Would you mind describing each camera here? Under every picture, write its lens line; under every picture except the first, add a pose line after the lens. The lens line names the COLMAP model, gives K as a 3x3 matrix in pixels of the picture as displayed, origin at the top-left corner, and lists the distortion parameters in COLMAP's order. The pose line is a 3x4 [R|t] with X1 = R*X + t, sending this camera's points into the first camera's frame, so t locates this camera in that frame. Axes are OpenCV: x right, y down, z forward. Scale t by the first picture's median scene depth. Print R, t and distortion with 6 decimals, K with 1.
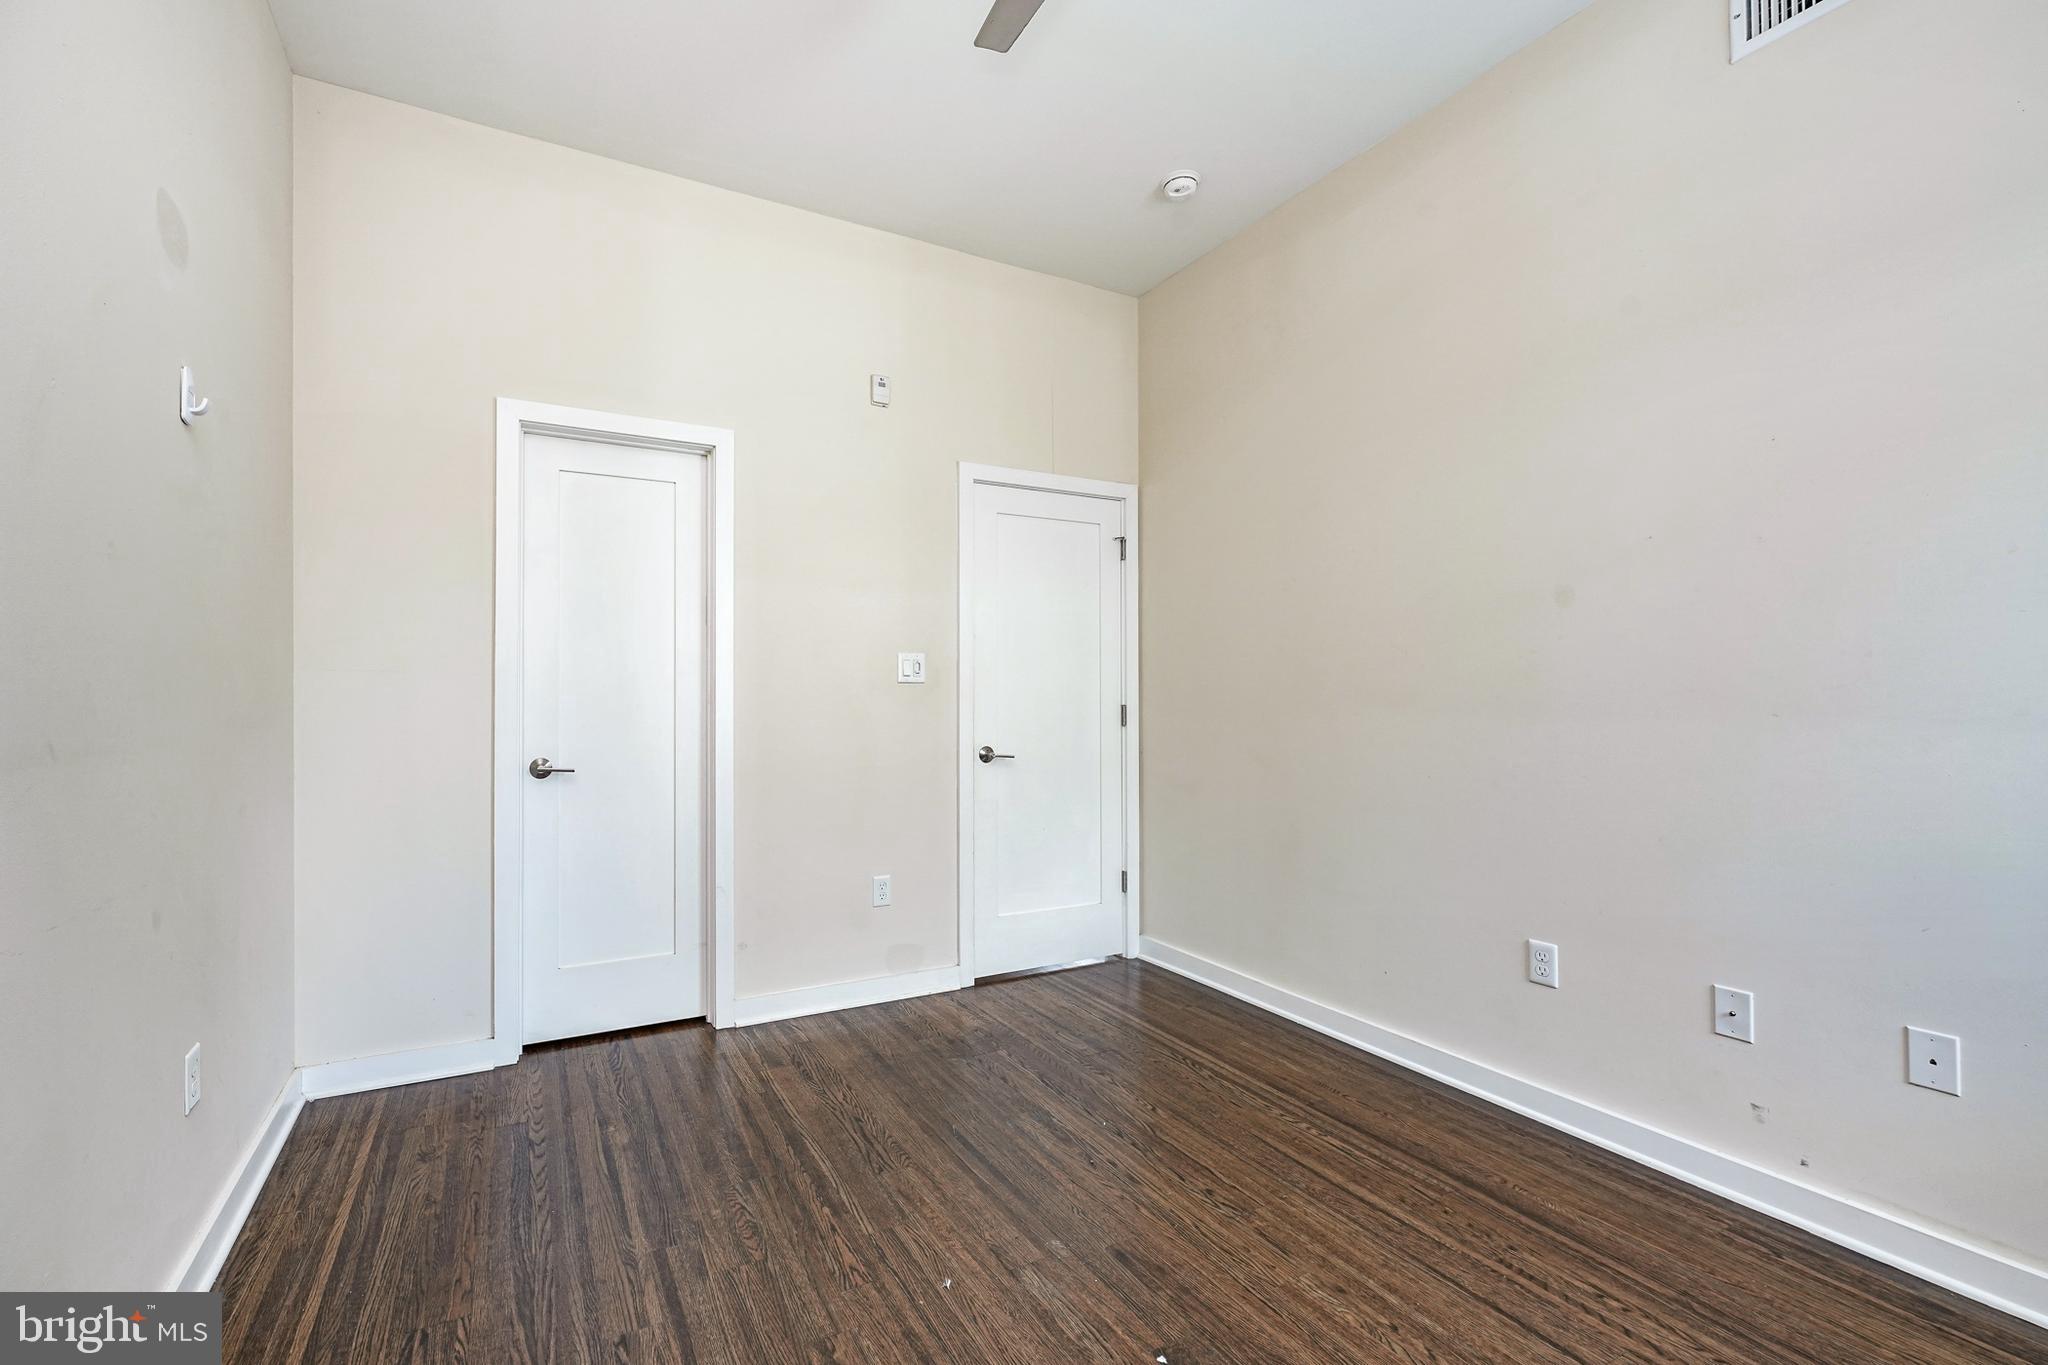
lens RADIAL K [[886.5, 0, 1012.9], [0, 886.5, 688.9], [0, 0, 1]] dist [-0.000071, 0.000581]
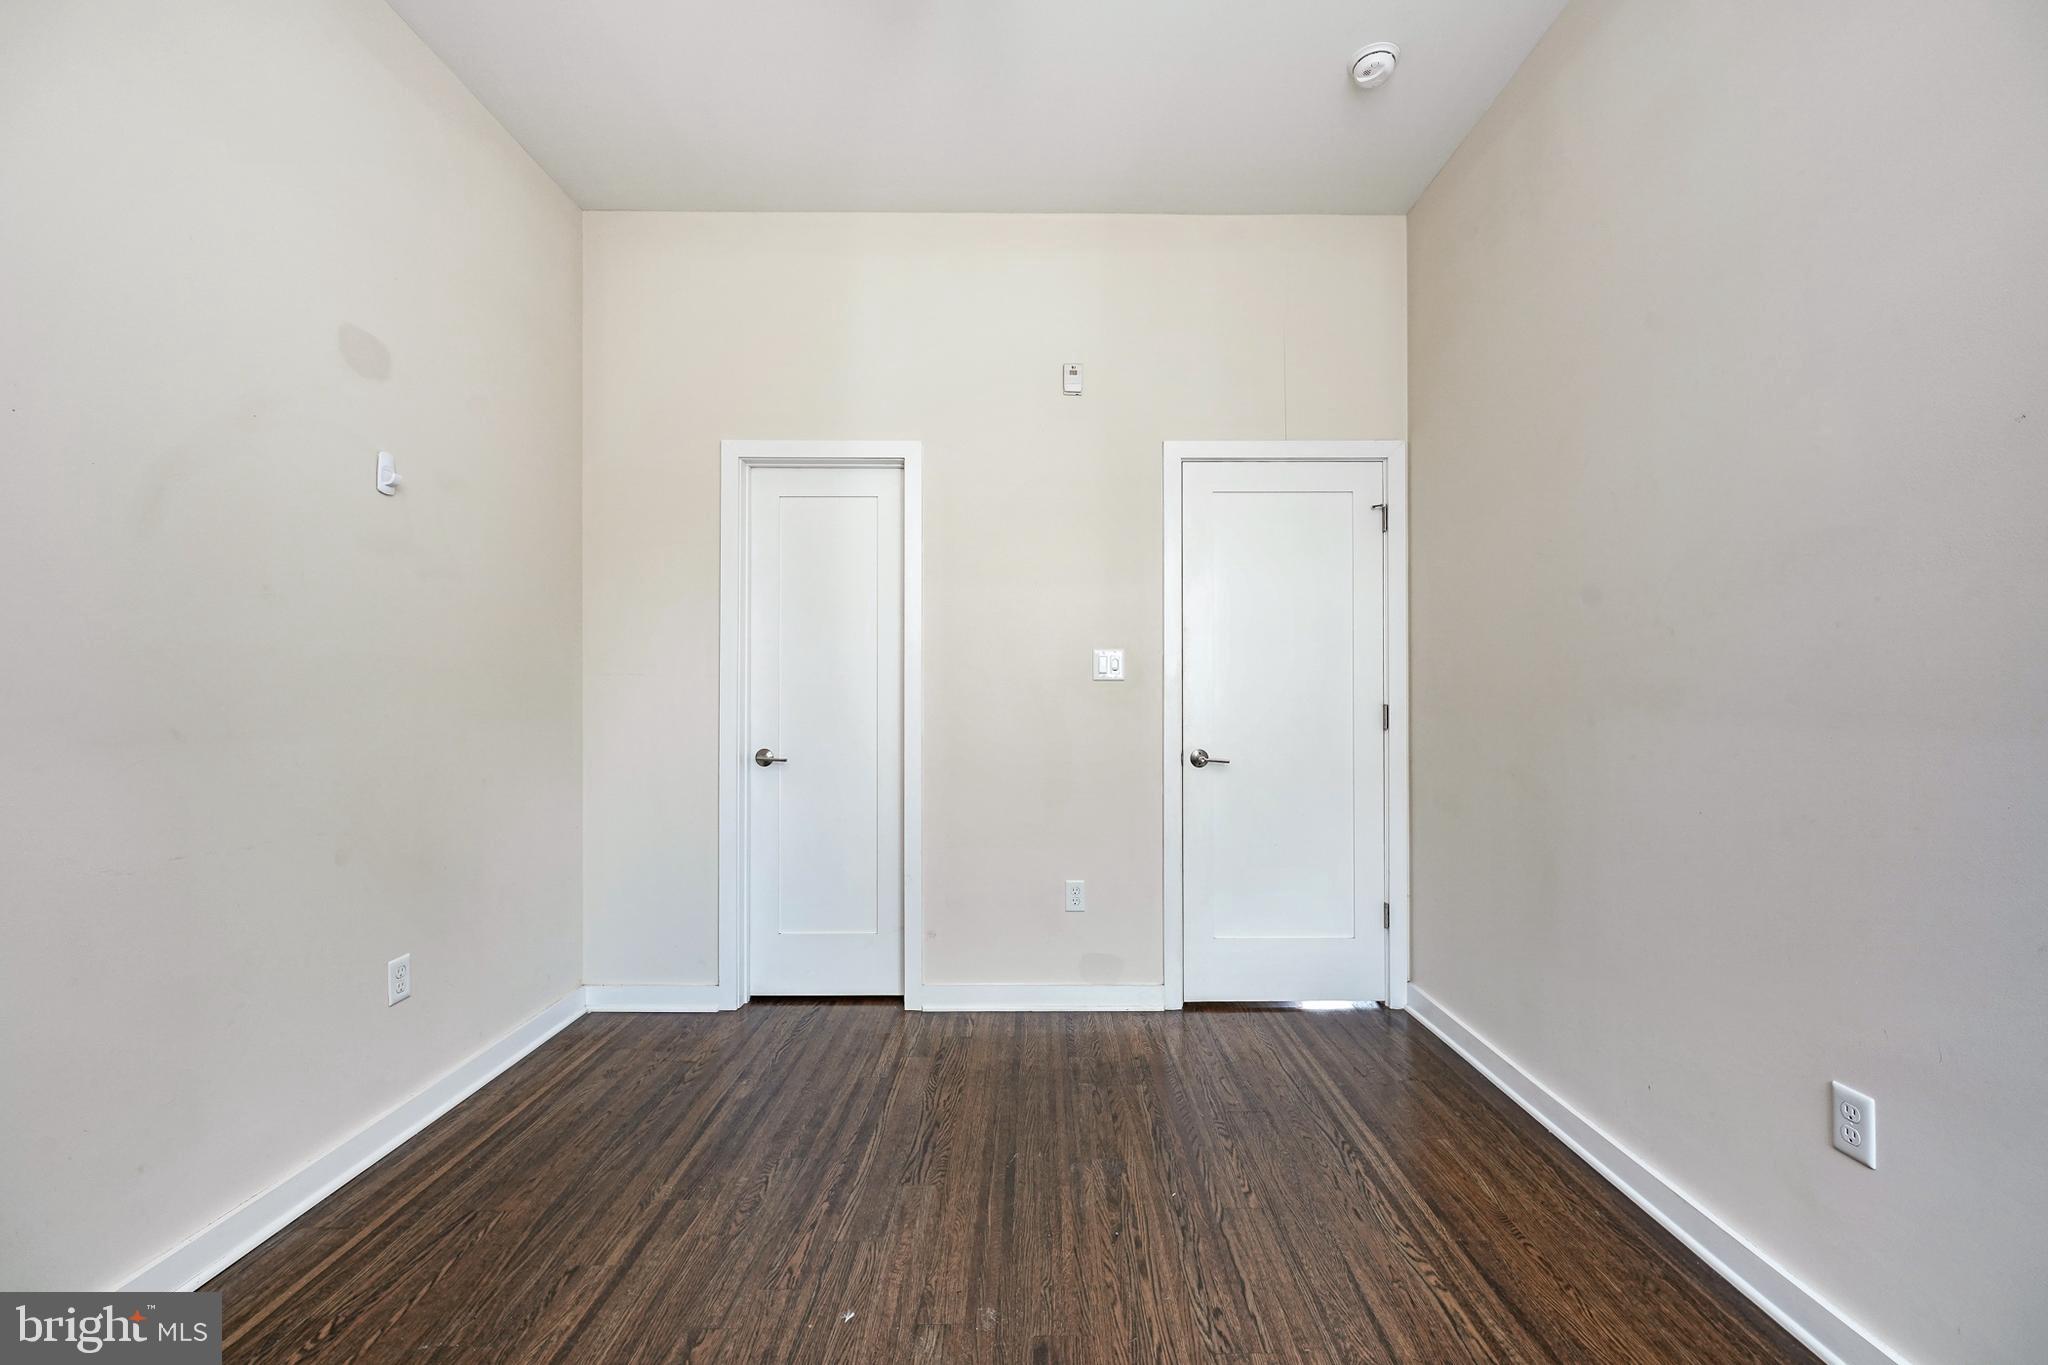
lens RADIAL K [[886.5, 0, 1067.7], [0, 886.5, 686.9], [0, 0, 1]] dist [-0.000071, 0.000581]
pose [[0.883825, -0.003636, -0.467804, 0.373669], [0.003964, 0.999992, -0.000281, 0.000133], [0.467801, -0.001606, 0.883832, 0.177064]]
